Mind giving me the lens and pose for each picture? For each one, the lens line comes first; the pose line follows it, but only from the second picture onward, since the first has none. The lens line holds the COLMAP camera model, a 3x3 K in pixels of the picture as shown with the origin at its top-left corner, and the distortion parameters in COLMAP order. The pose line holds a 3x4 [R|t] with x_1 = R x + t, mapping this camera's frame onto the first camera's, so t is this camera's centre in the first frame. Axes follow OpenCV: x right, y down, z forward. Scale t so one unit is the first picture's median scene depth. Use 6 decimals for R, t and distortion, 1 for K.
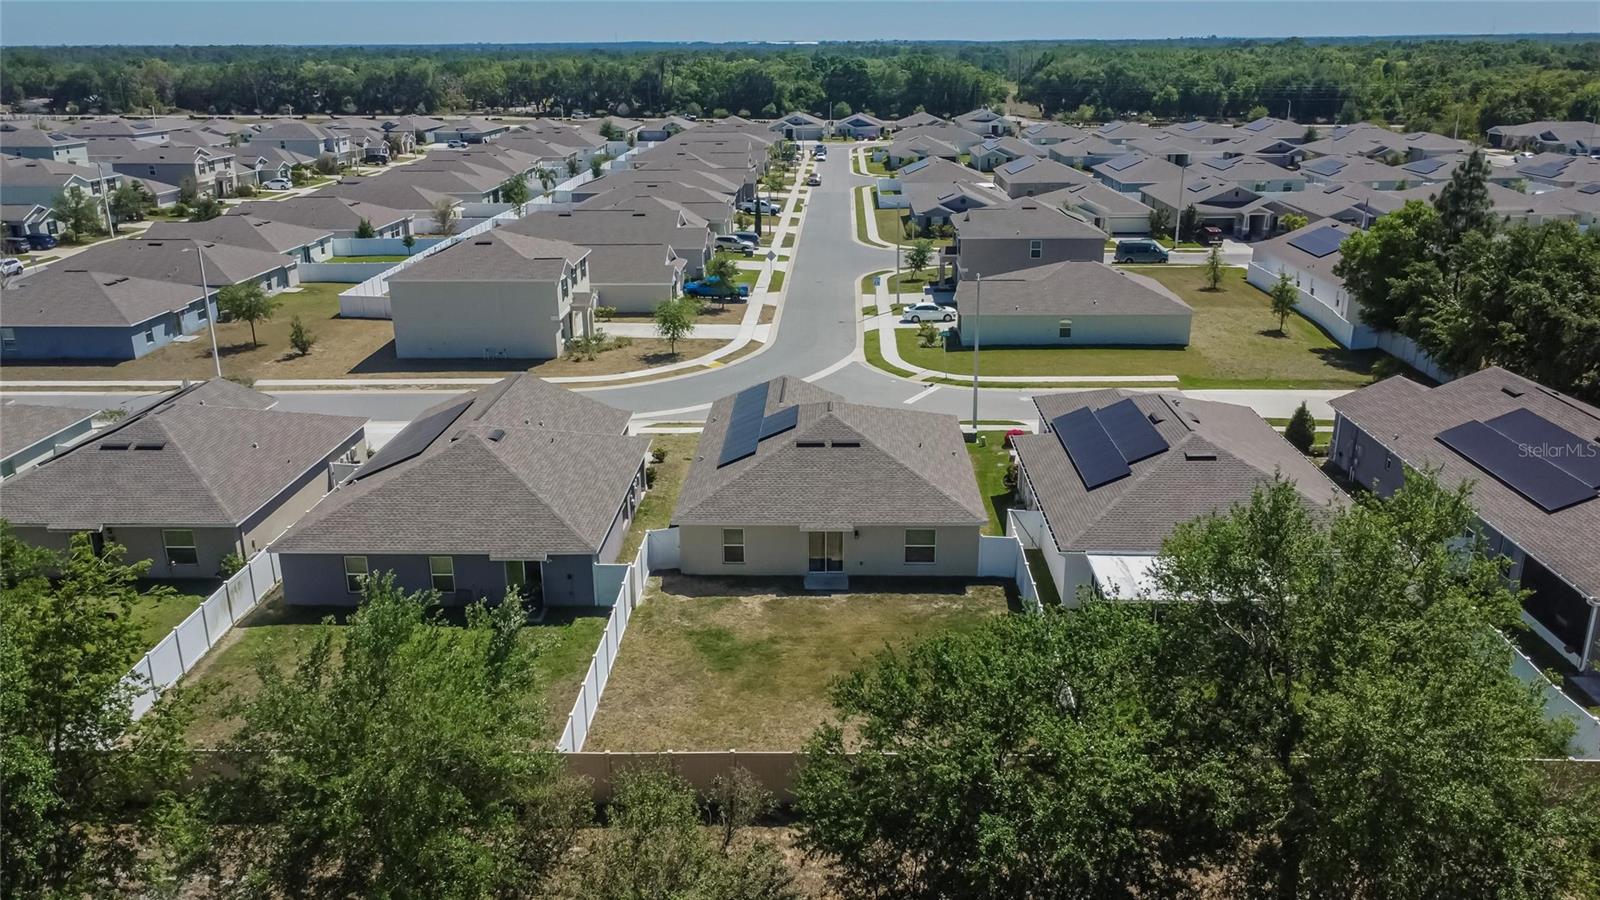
lens RADIAL K [[1221.9, 0, 807.1], [0, 1221.9, 444.1], [0, 0, 1]] dist [0.021568, -0.014075]
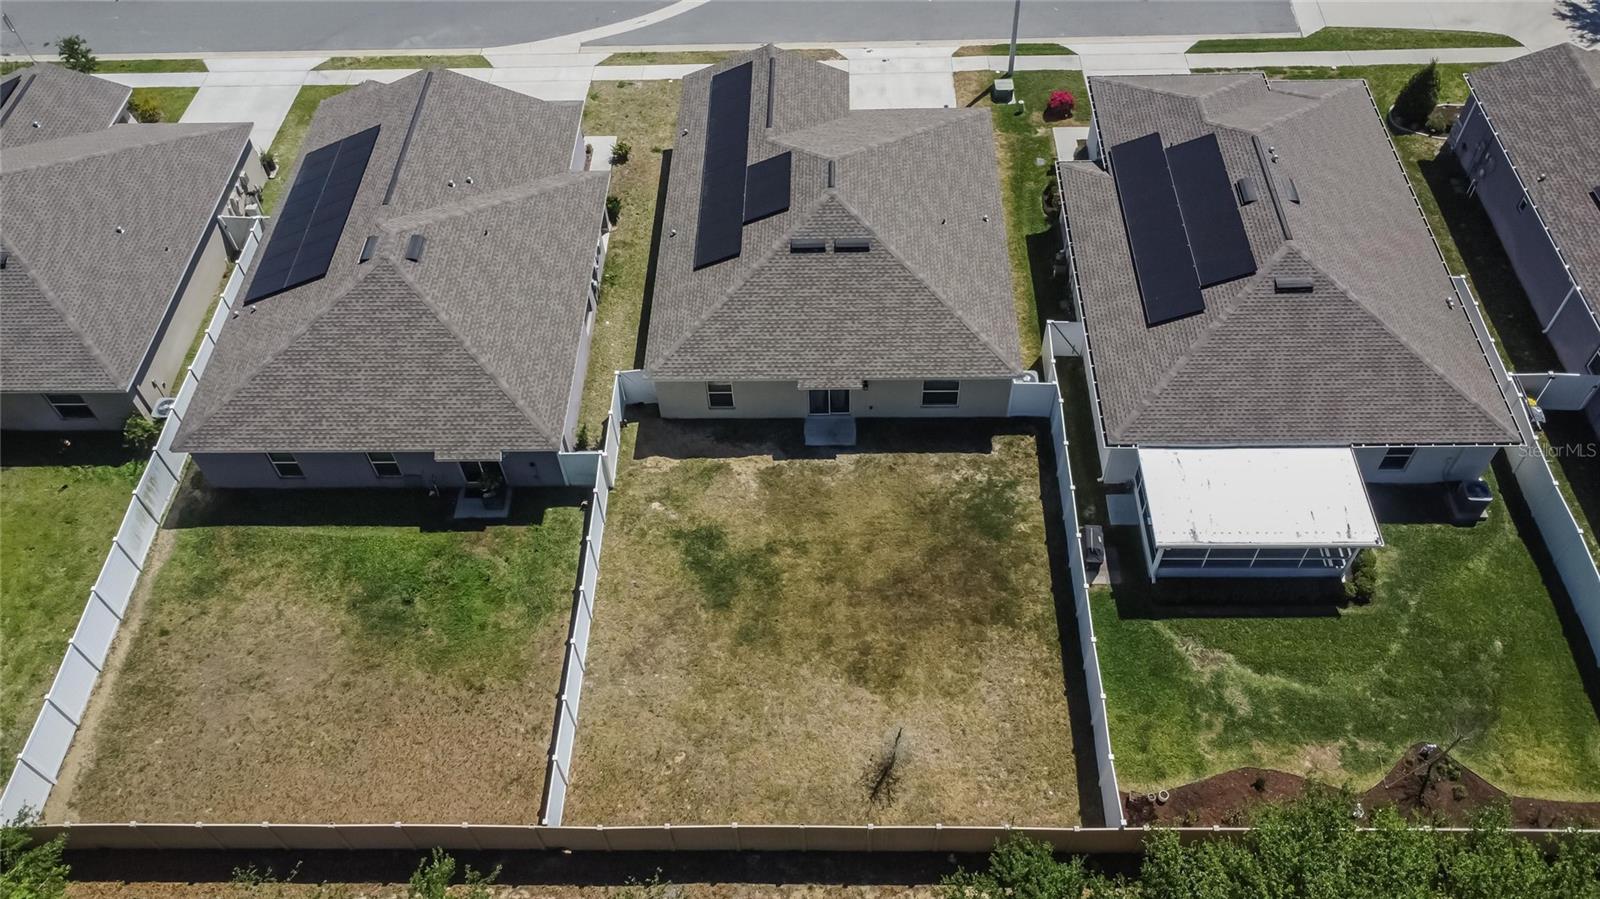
lens RADIAL K [[1221.9, 0, 807.8], [0, 1221.9, 445.7], [0, 0, 1]] dist [0.021568, -0.014075]
pose [[0.999720, -0.022746, -0.006467, 0.004027], [0.022559, 0.835365, 0.549233, -0.274299], [-0.007091, -0.549225, 0.835644, 0.212769]]
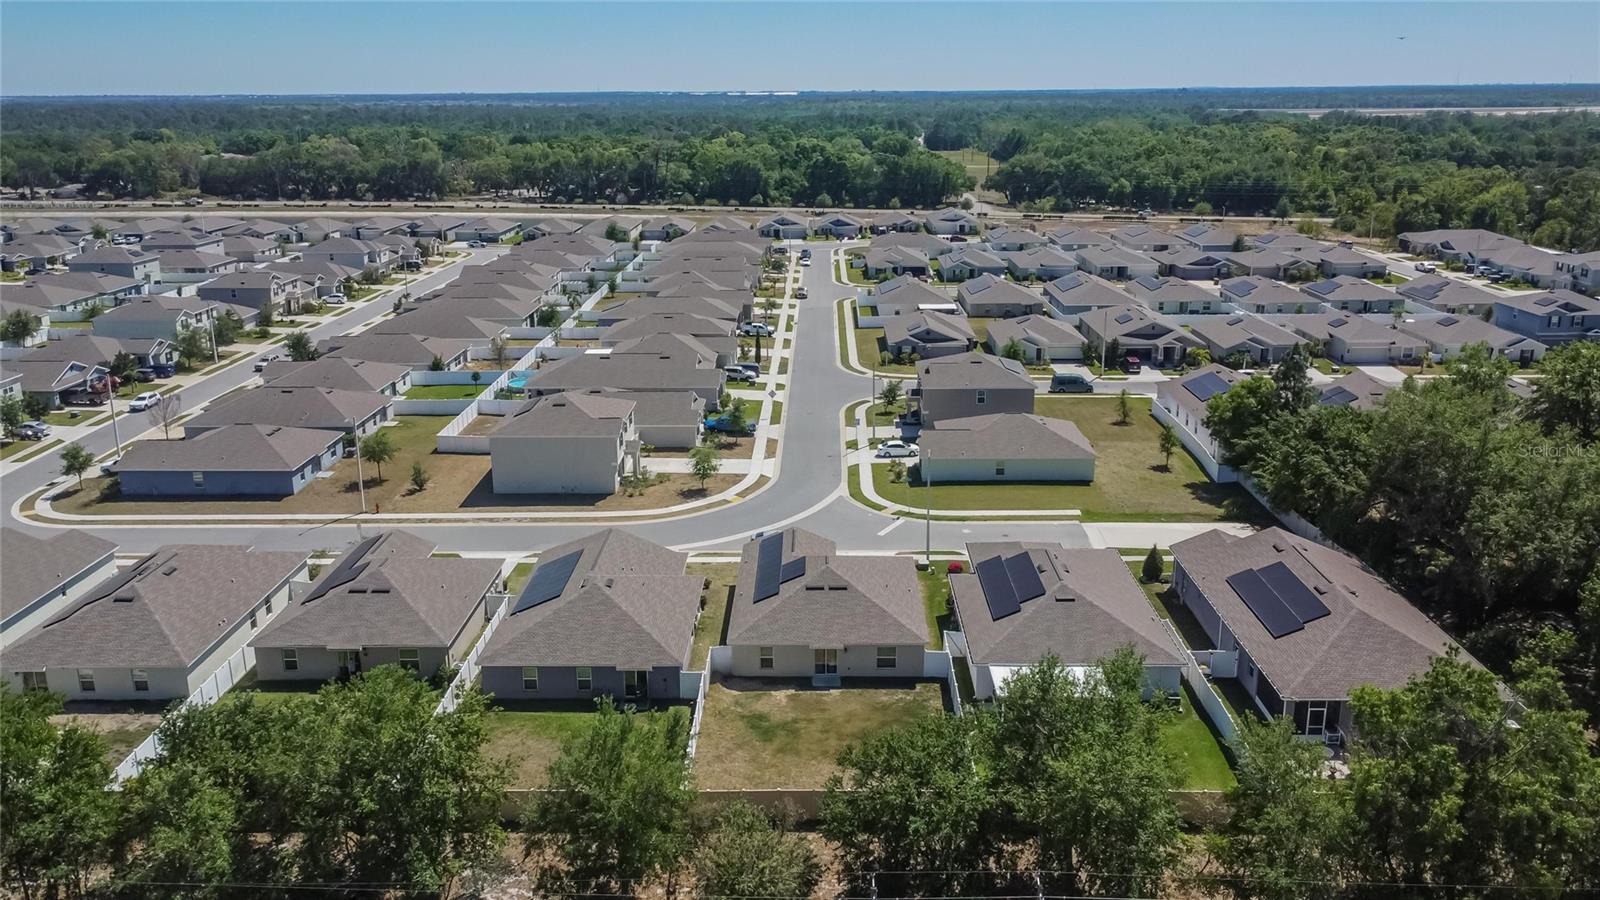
lens RADIAL K [[1221.9, 0, 802.1], [0, 1221.9, 438.1], [0, 0, 1]] dist [0.021568, -0.014075]
pose [[0.999916, -0.001578, 0.012841, -0.027074], [0.002099, 0.999171, -0.040665, -0.103443], [-0.012767, 0.040689, 0.999090, -0.441847]]
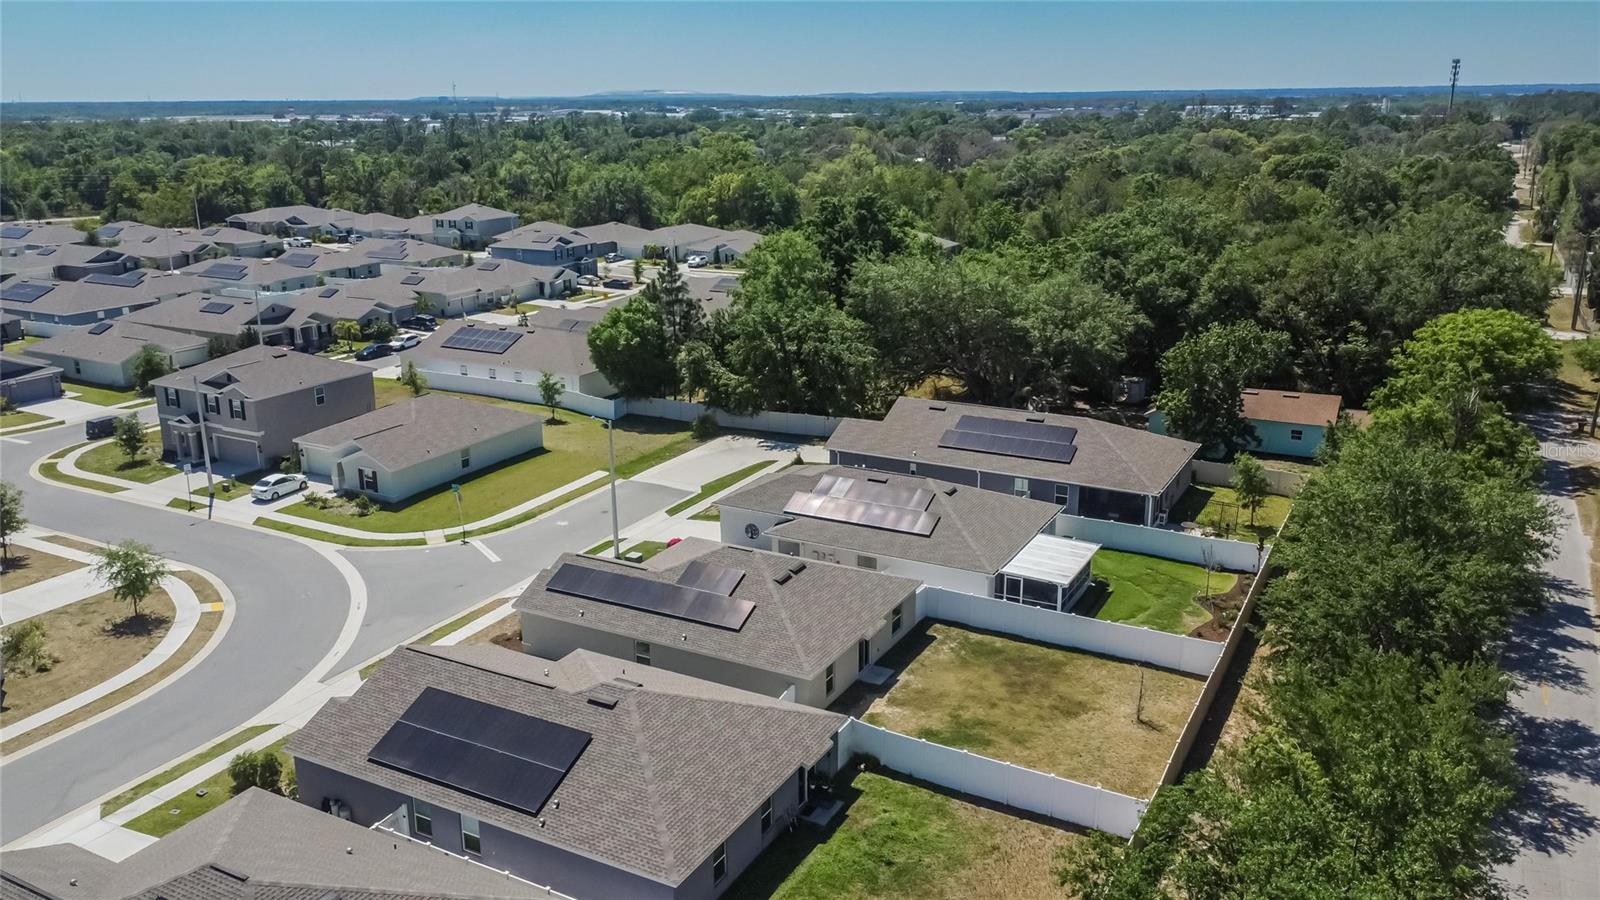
lens RADIAL K [[1221.9, 0, 798.5], [0, 1221.9, 454.8], [0, 0, 1]] dist [0.021568, -0.014075]
pose [[0.450665, -0.245846, 0.858173, -0.778409], [0.282643, 0.951169, 0.124058, -0.205964], [-0.846767, 0.186648, 0.498146, 0.329562]]
